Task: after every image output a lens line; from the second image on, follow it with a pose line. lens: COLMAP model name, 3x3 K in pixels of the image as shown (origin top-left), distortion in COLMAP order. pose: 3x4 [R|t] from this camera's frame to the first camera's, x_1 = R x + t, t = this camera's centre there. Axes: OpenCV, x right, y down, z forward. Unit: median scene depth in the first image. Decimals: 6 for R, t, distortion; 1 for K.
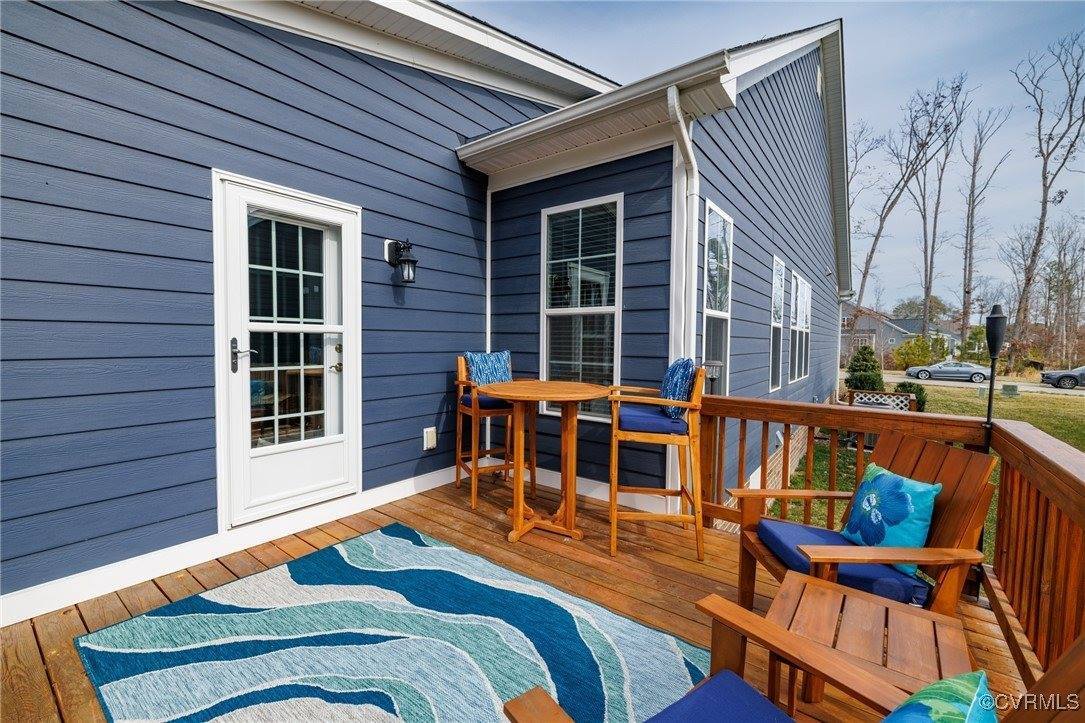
lens RADIAL K [[450.6, 0, 542.0], [0, 450.6, 364.2], [0, 0, 1]] dist [-0.003670, -0.000359]
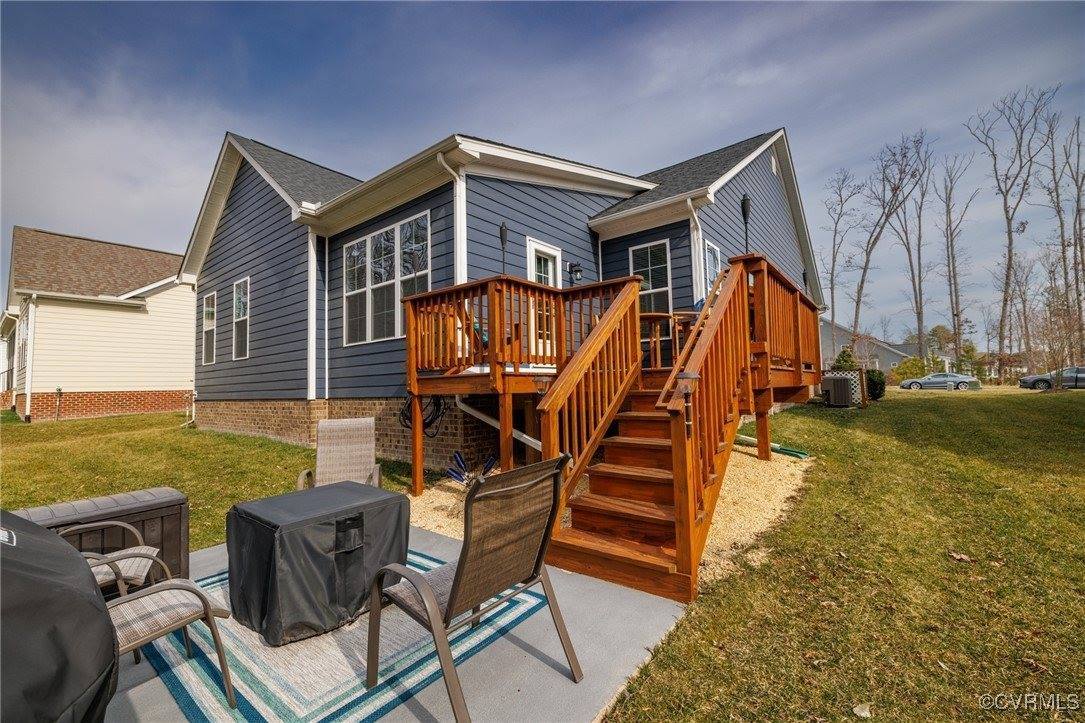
lens RADIAL K [[450.6, 0, 539.9], [0, 450.6, 363.4], [0, 0, 1]] dist [-0.003670, -0.000359]
pose [[0.999020, -0.035275, -0.026725, -0.440070], [0.032274, 0.993904, -0.105421, 0.475217], [0.030281, 0.104455, 0.994068, -1.244637]]
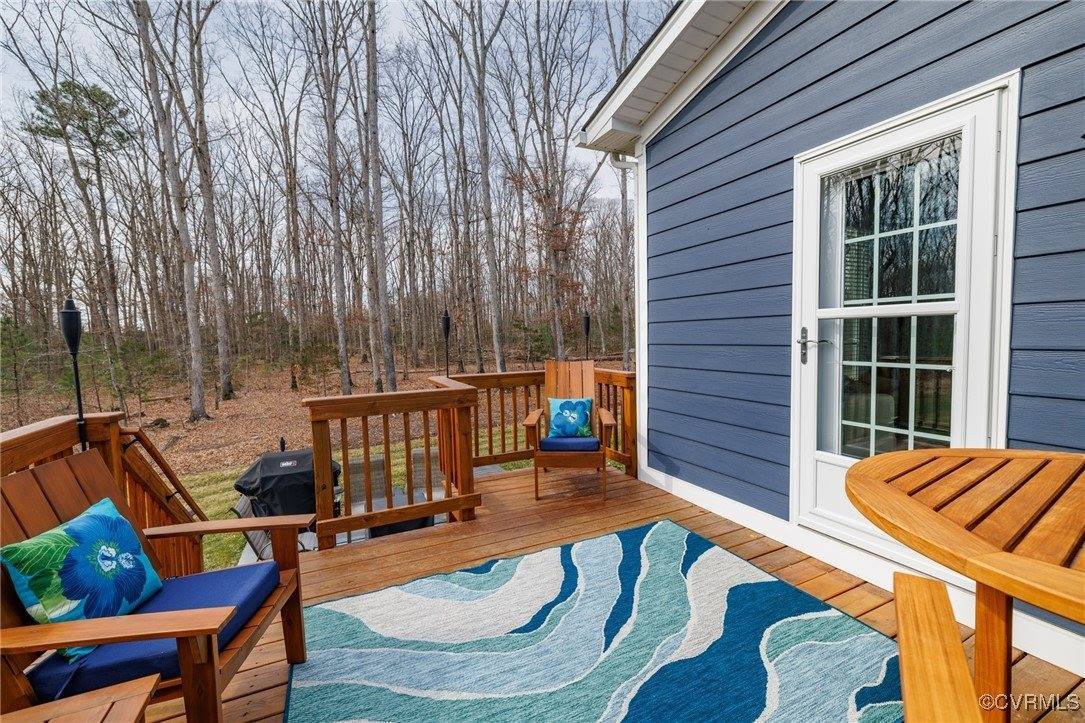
lens RADIAL K [[450.6, 0, 536.2], [0, 450.6, 360.7], [0, 0, 1]] dist [-0.003670, -0.000359]
pose [[-0.471632, 0.053230, -0.880187, 0.314184], [-0.025092, 0.996962, 0.073737, -0.033425], [0.881438, 0.056862, -0.468864, 0.720518]]
